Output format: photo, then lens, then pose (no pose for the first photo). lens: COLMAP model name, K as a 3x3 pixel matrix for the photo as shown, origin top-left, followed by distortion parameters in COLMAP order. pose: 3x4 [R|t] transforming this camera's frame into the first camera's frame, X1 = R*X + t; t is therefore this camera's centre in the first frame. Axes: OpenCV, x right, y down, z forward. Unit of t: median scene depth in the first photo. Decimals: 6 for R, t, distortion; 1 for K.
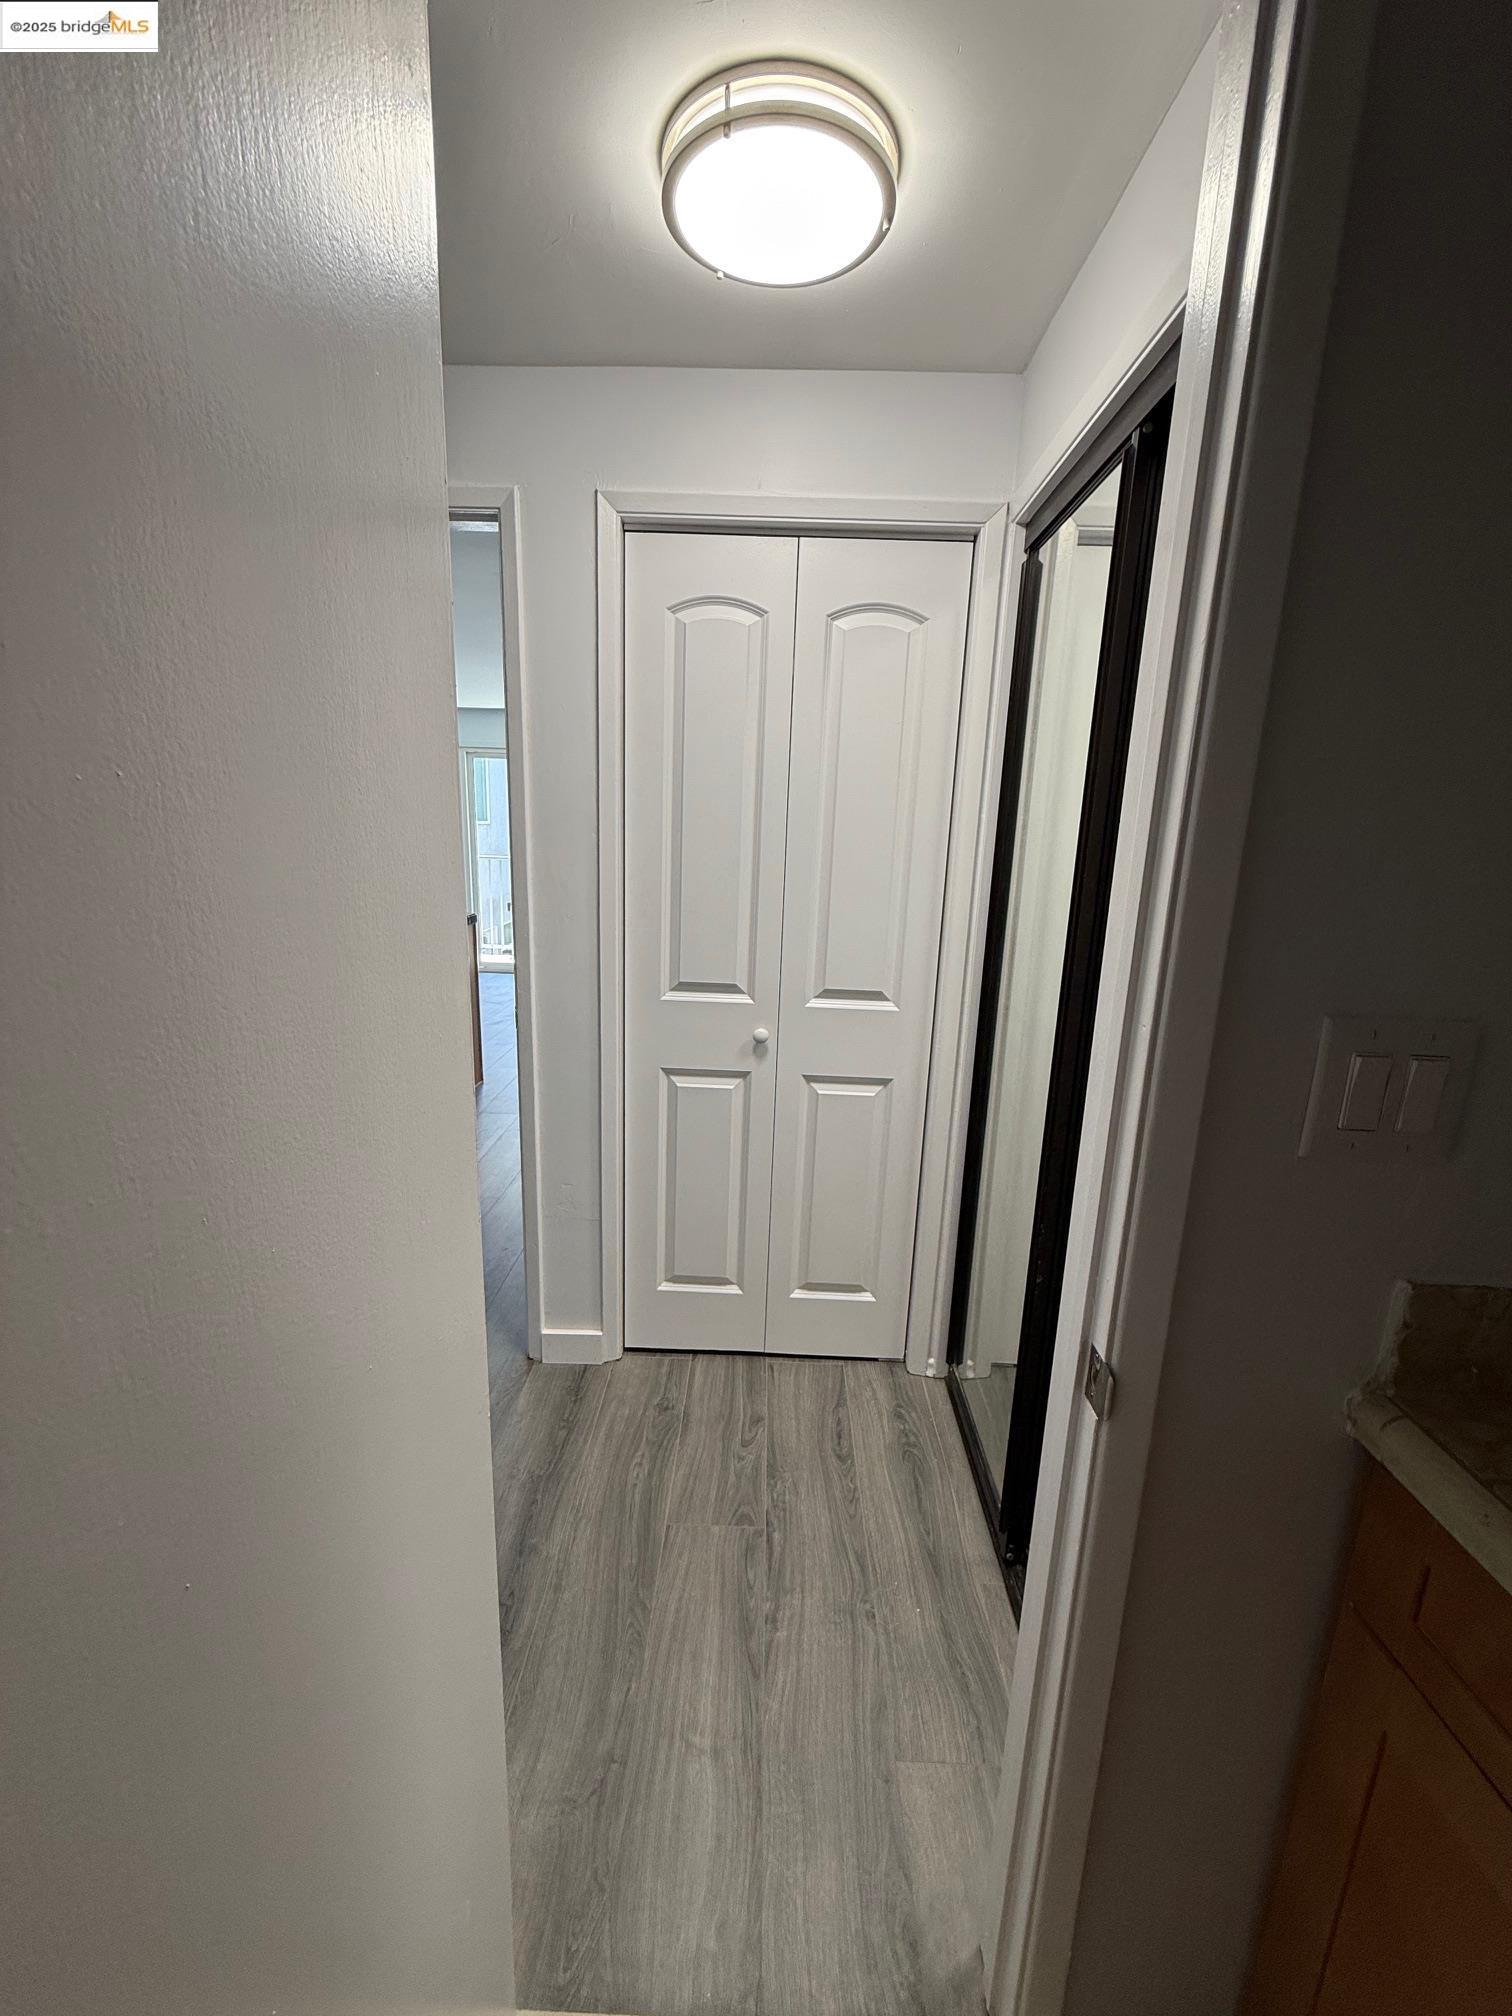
lens RADIAL K [[802.8, 0, 759.7], [0, 802.8, 999.2], [0, 0, 1]] dist [-0.003133, 0.001414]
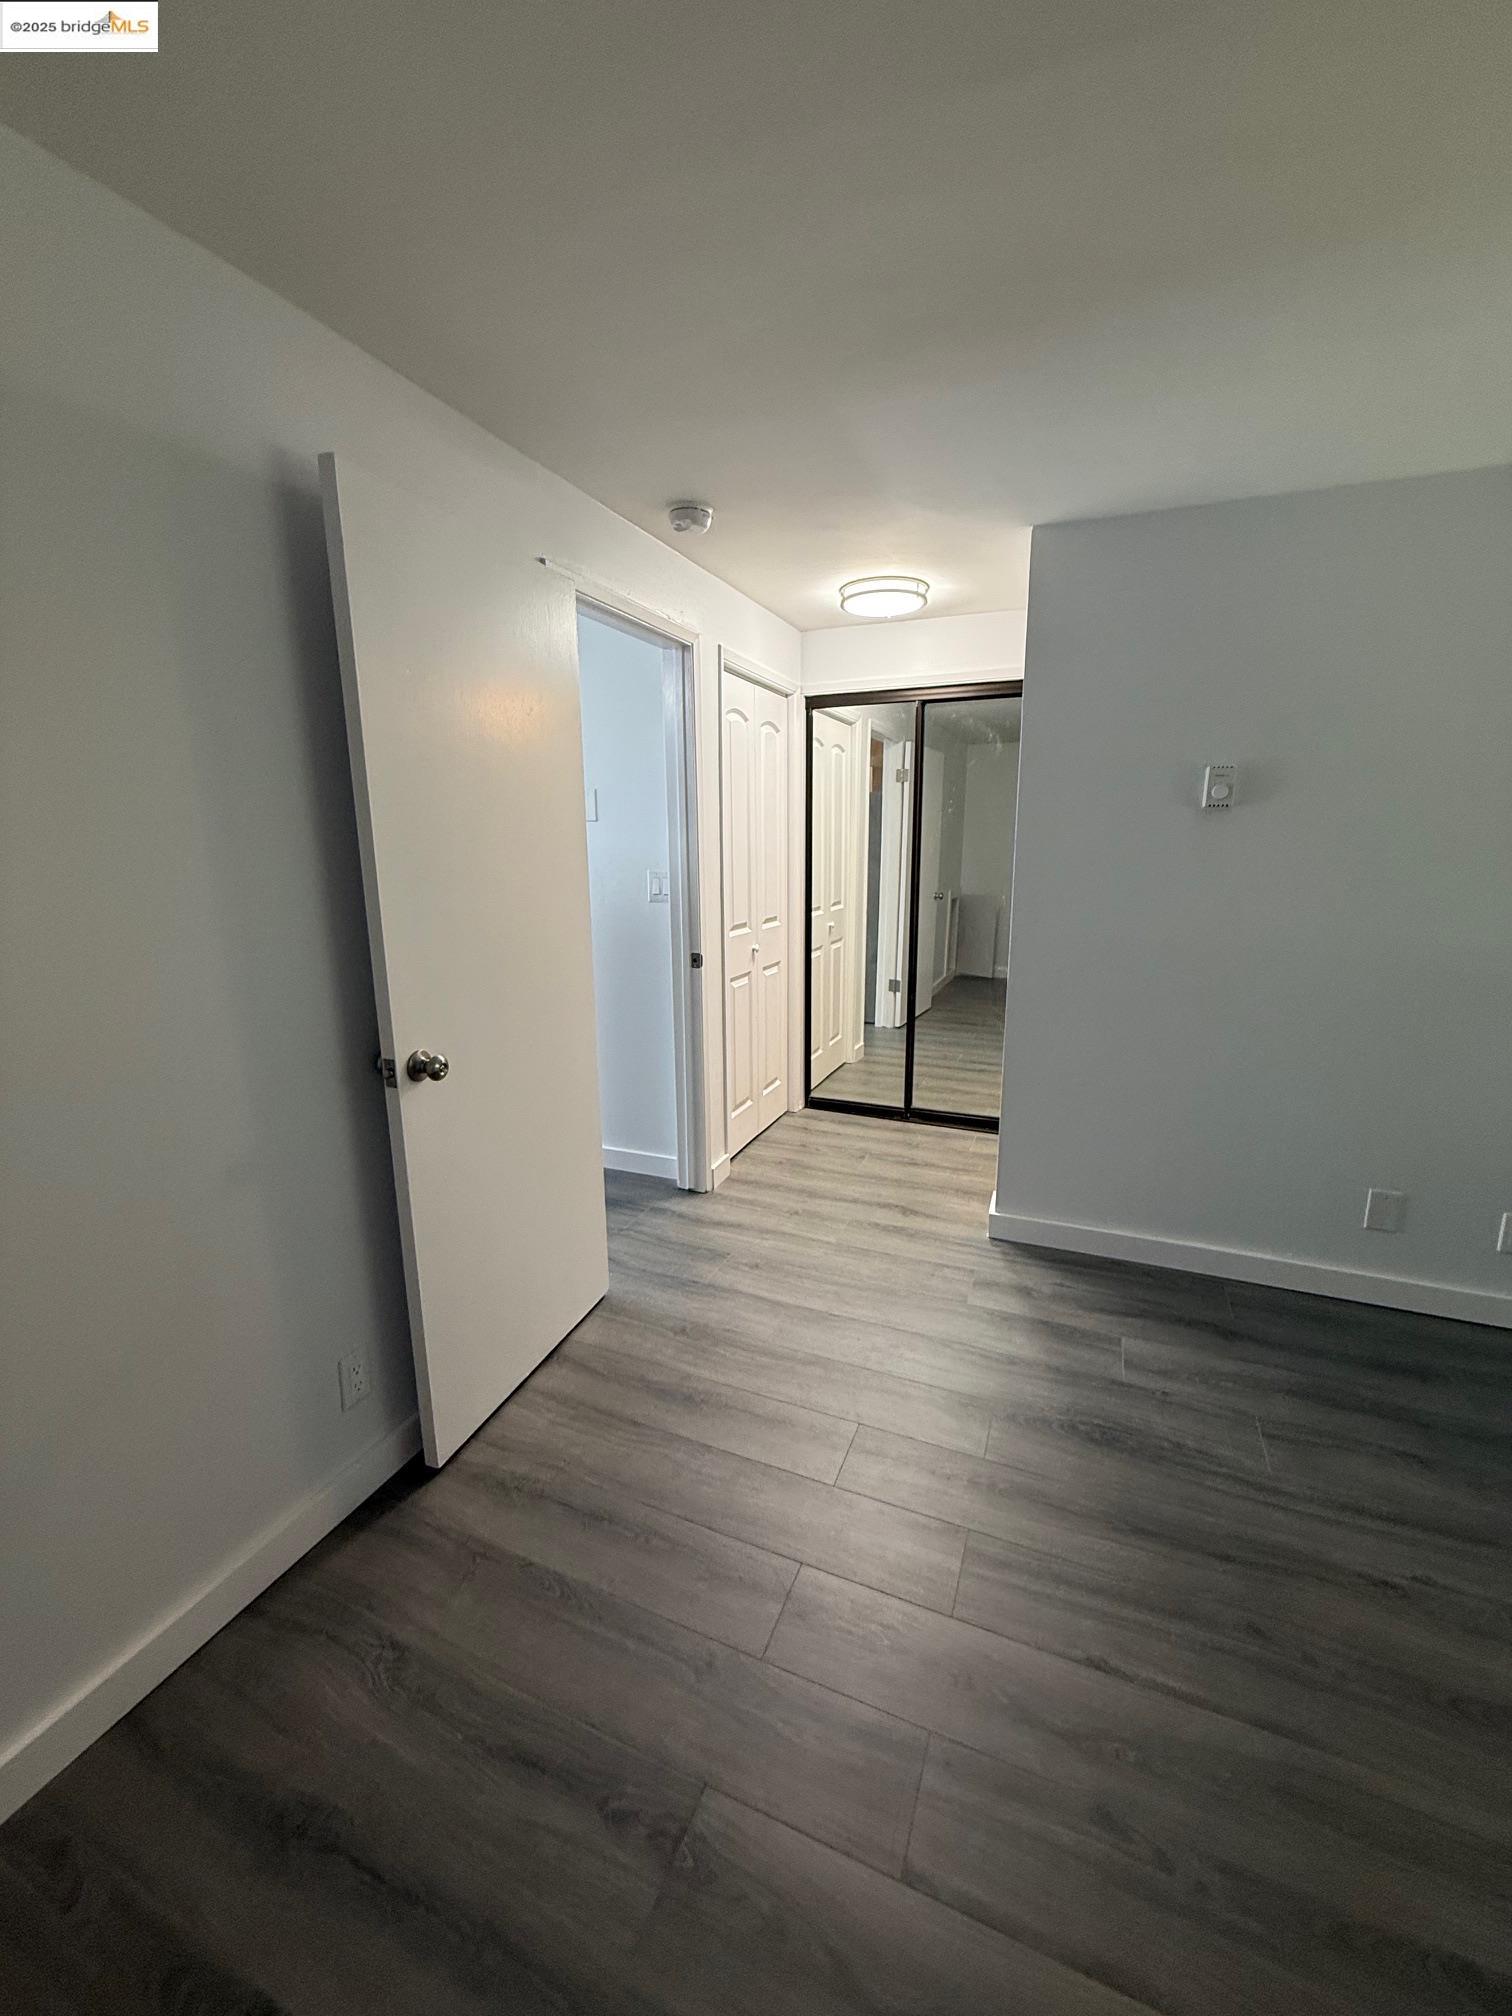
lens RADIAL K [[802.8, 0, 751.6], [0, 802.8, 1001.3], [0, 0, 1]] dist [-0.003133, 0.001414]
pose [[0.375982, -0.219931, 0.900149, -2.173651], [0.217131, 0.965290, 0.145154, -0.136503], [-0.900828, 0.140875, 0.410685, 0.368055]]
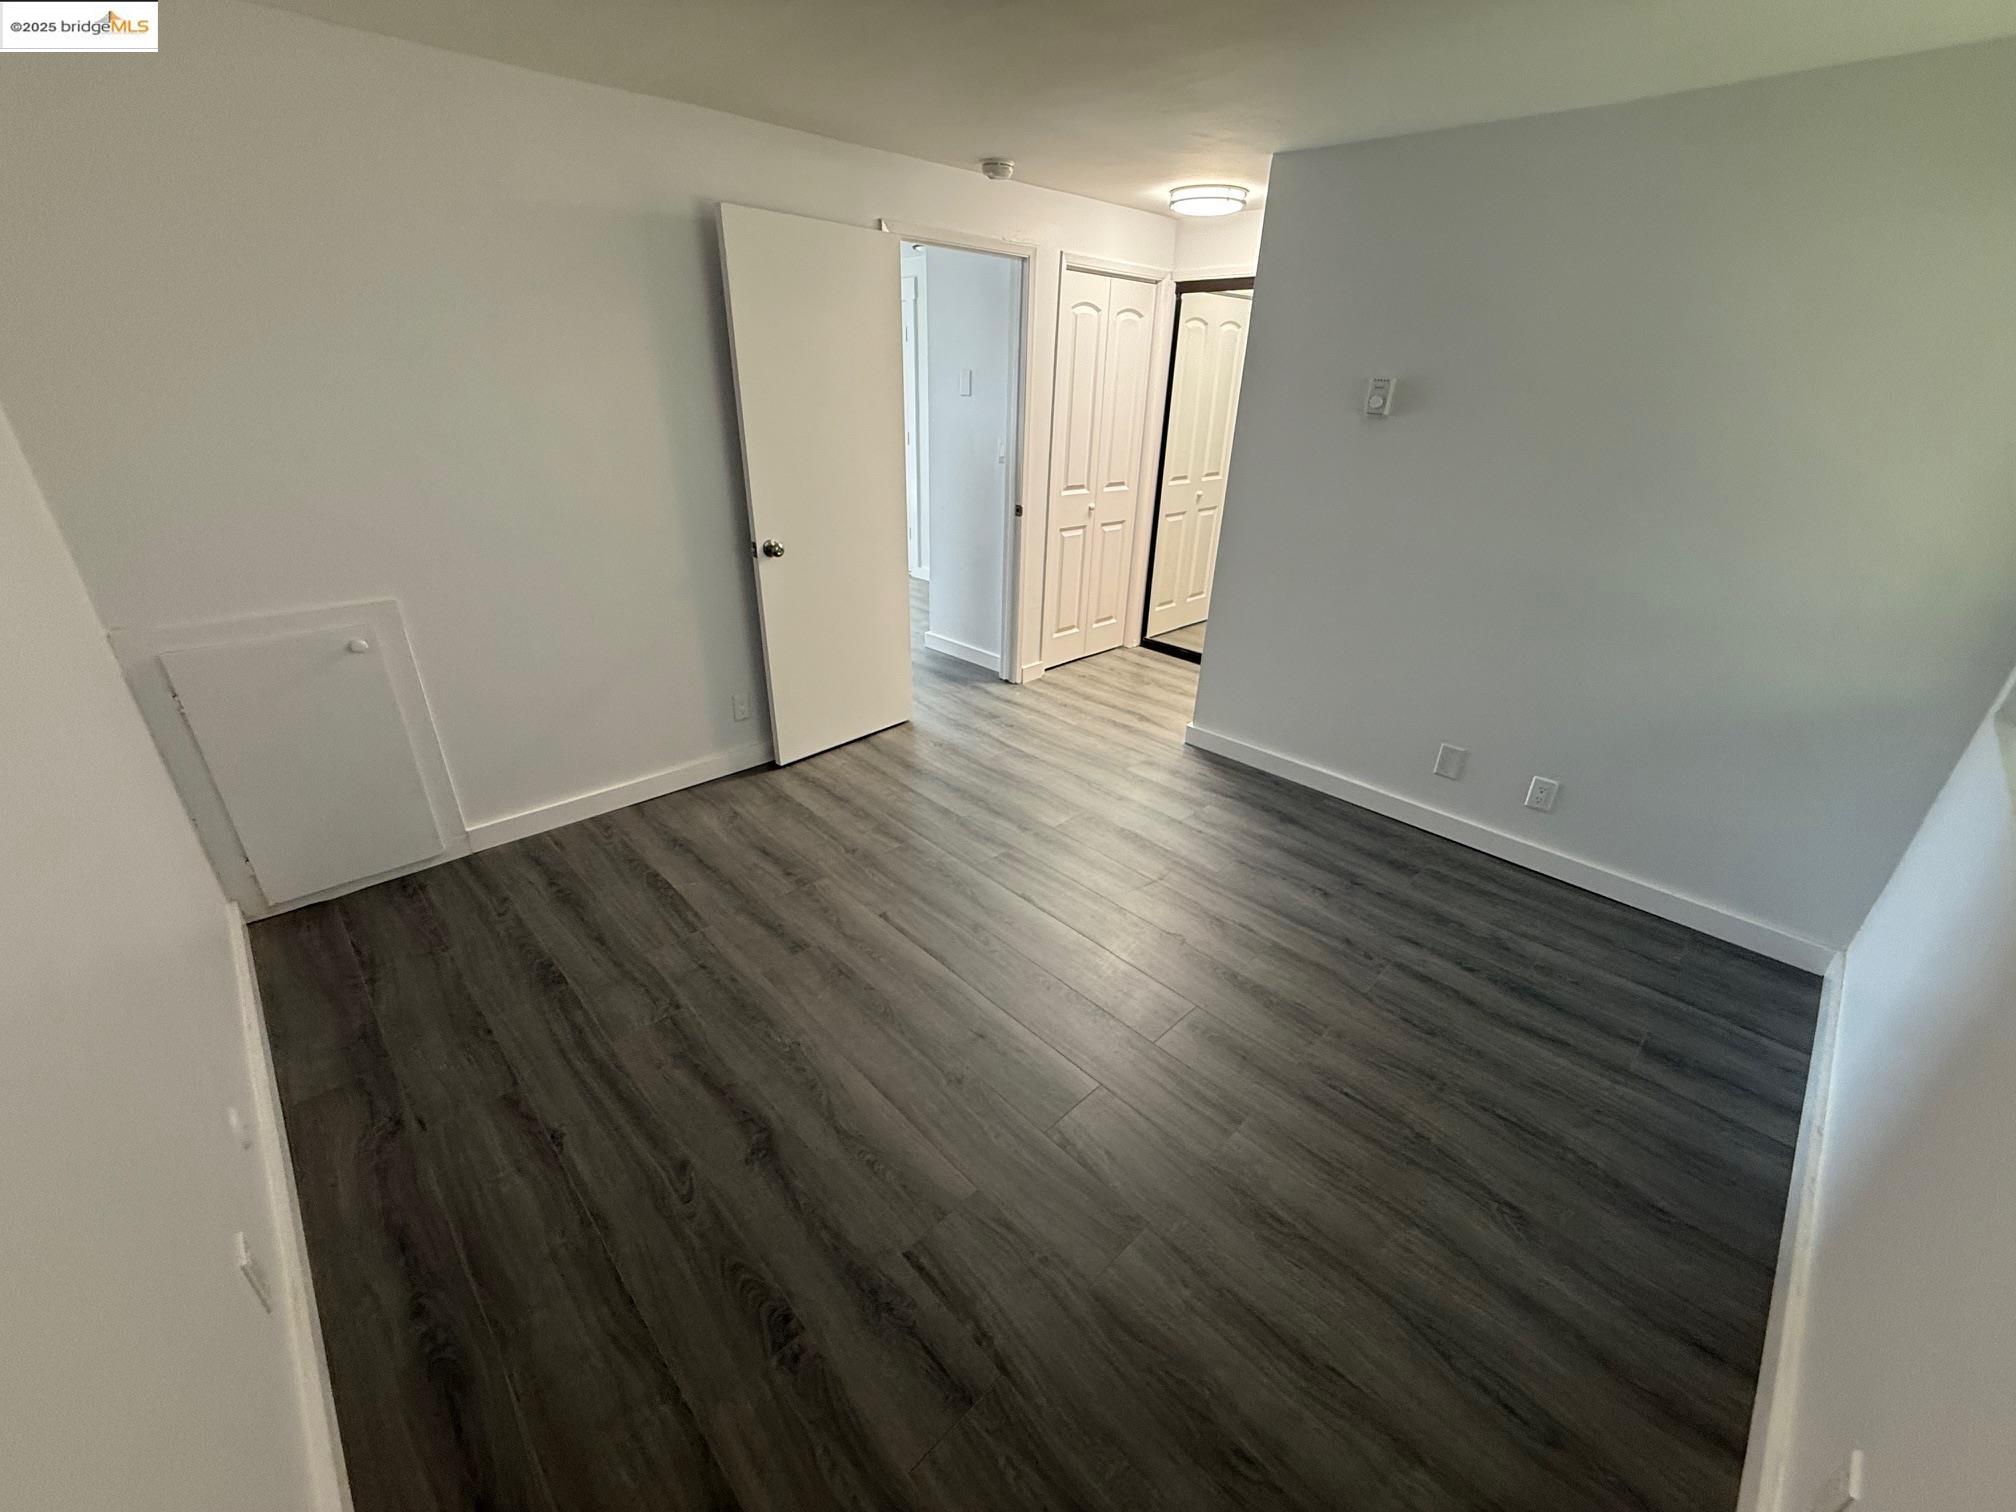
lens RADIAL K [[802.8, 0, 993.2], [0, 802.8, 755.7], [0, 0, 1]] dist [-0.003133, 0.001414]
pose [[0.712607, -0.314447, 0.627148, -2.432203], [0.150643, 0.941660, 0.300970, -0.023387], [-0.685199, -0.119997, 0.718403, -0.701414]]
